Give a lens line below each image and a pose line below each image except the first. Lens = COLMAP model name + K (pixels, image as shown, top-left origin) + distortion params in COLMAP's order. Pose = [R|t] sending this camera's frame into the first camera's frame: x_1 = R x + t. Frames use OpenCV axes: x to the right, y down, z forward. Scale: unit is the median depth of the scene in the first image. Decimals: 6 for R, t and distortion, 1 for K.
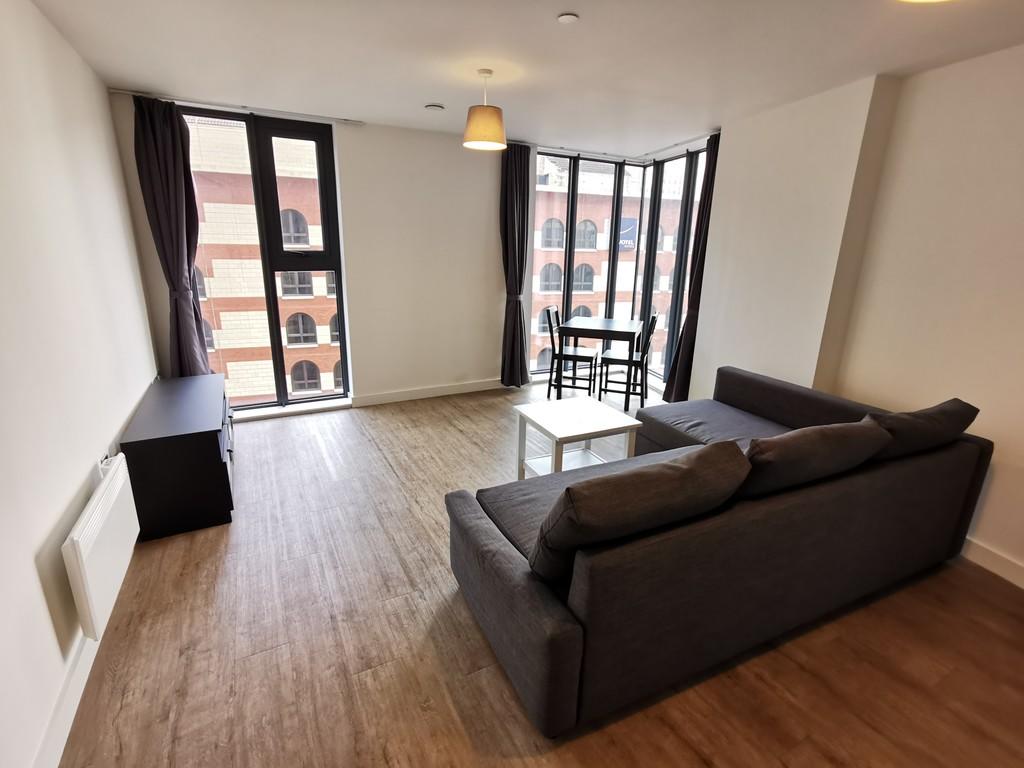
lens RADIAL K [[493.4, 0, 508.7], [0, 493.4, 382.2], [0, 0, 1]] dist [-0.022504, 0.017026]
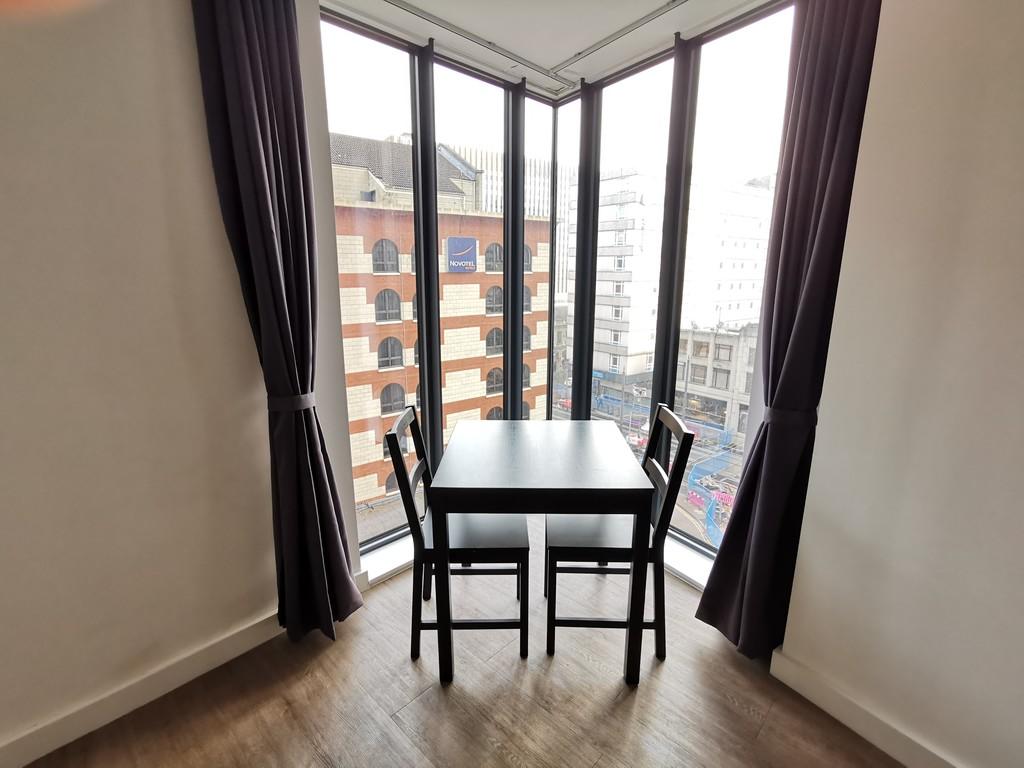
lens RADIAL K [[523.4, 0, 529.2], [0, 523.4, 396.6], [0, 0, 1]] dist [0.000993, 0.000092]
pose [[0.941465, -0.089228, 0.325088, 0.051783], [0.099719, 0.994892, -0.015717, -0.152310], [-0.322025, 0.047214, 0.945553, 0.585337]]
